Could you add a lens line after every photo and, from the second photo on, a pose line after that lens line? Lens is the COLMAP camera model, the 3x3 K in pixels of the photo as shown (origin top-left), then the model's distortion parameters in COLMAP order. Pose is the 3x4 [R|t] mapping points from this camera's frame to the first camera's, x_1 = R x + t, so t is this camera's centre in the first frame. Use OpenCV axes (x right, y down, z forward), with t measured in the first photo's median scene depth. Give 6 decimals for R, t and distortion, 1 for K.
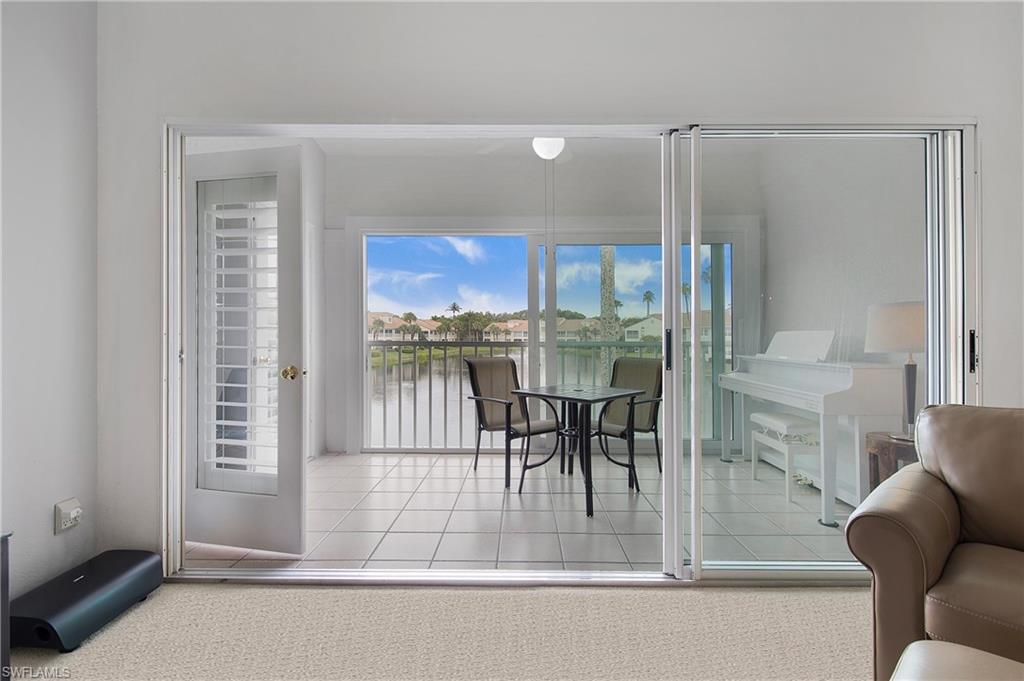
lens RADIAL K [[391.8, 0, 507.8], [0, 391.8, 338.9], [0, 0, 1]] dist [-0.001736, -0.000147]
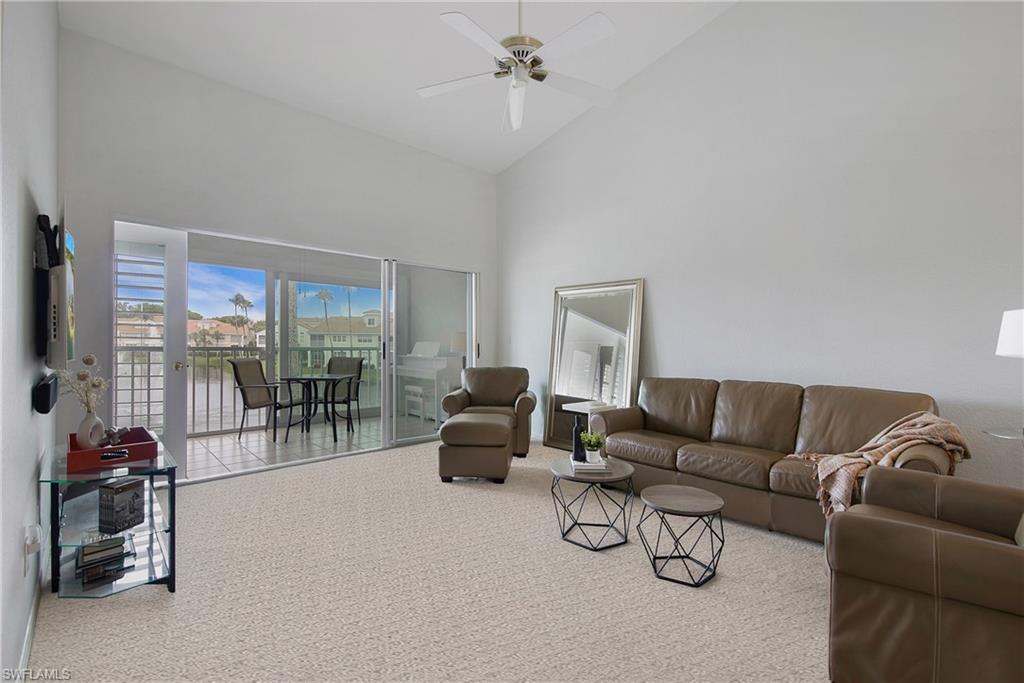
lens RADIAL K [[391.8, 0, 509.5], [0, 391.8, 345.6], [0, 0, 1]] dist [-0.001736, -0.000147]
pose [[0.646194, 0.003191, 0.763166, -0.548098], [-0.004999, 0.999988, 0.000052, -0.004368], [-0.763157, -0.003848, 0.646202, -0.662783]]
